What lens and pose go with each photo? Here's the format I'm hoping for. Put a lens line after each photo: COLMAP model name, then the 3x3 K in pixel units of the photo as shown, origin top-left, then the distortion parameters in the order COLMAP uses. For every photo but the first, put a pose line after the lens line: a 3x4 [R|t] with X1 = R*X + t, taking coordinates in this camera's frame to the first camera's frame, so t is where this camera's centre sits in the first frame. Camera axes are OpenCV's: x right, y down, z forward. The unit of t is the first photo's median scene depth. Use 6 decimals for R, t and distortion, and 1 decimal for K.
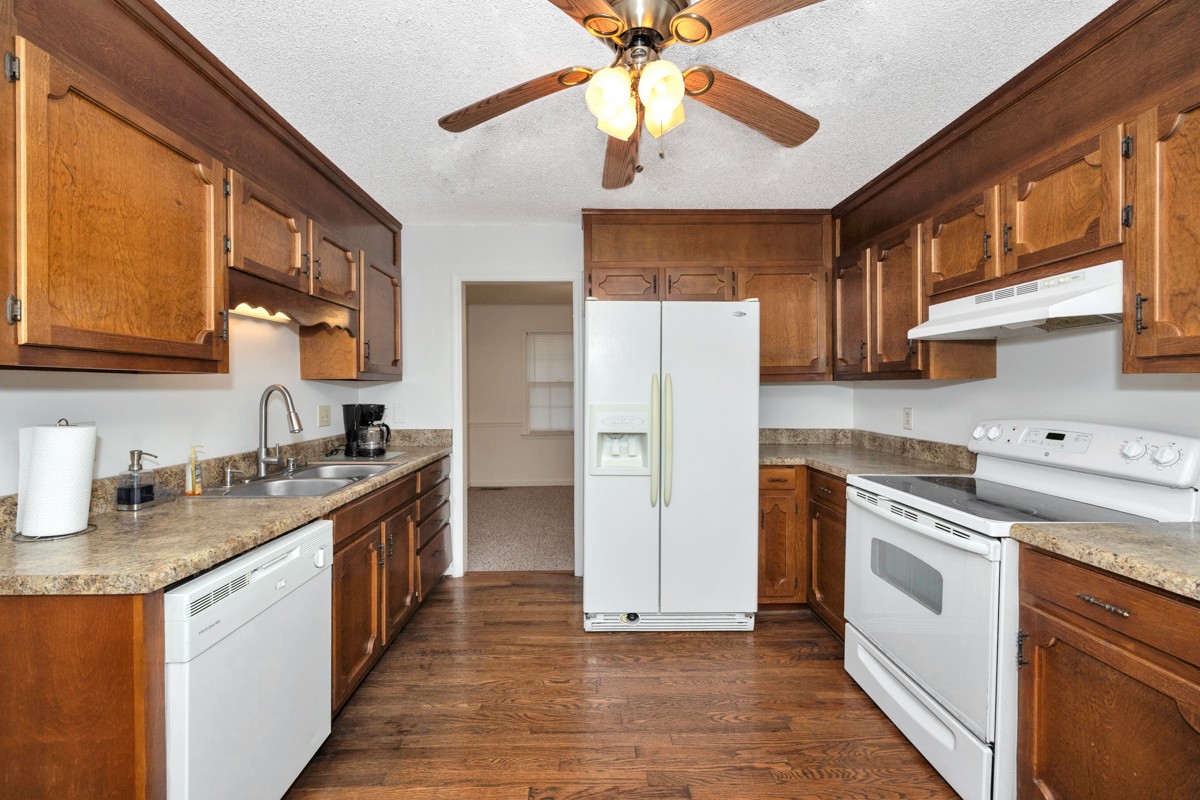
lens RADIAL K [[464.3, 0, 603.7], [0, 464.3, 392.3], [0, 0, 1]] dist [0.002082, 0.000224]
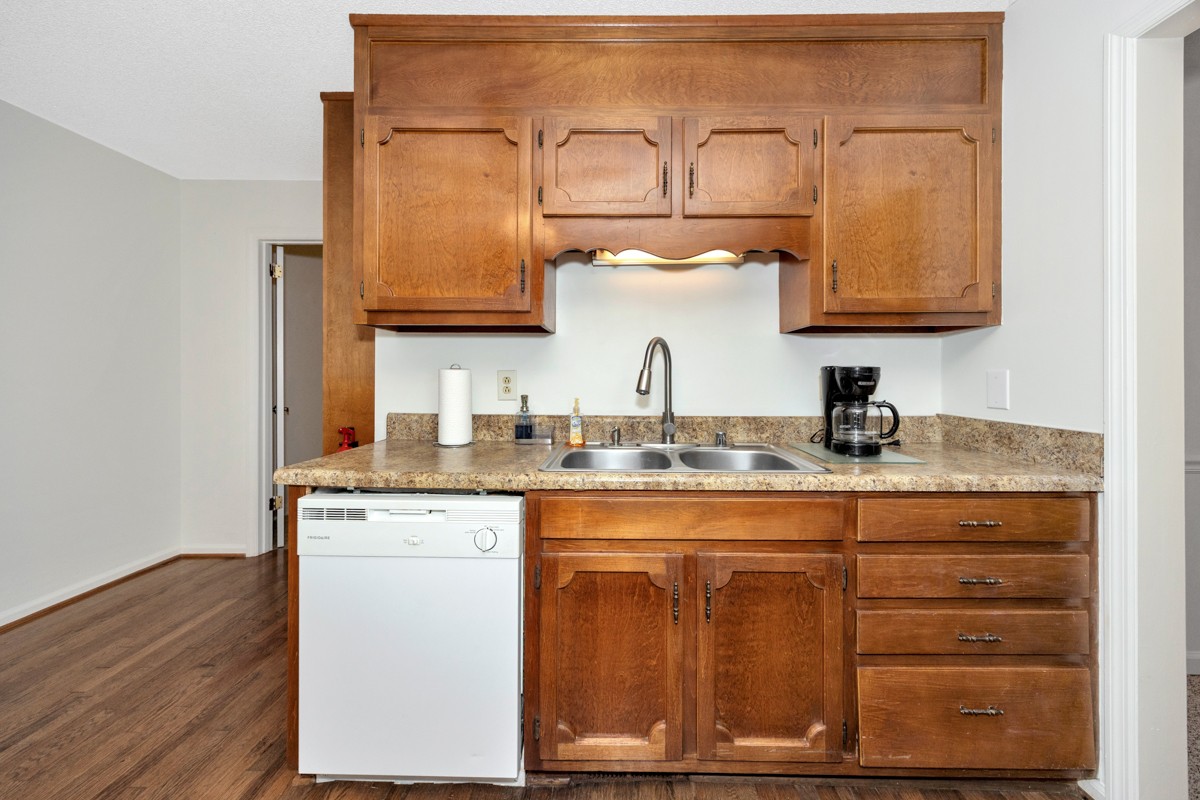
lens RADIAL K [[464.3, 0, 612.5], [0, 464.3, 376.6], [0, 0, 1]] dist [0.002082, 0.000224]
pose [[-0.049342, 0.000100, -0.998782, 0.132277], [-0.009979, 0.999950, 0.000593, 0.052317], [0.998732, 0.009996, -0.049338, 0.915407]]
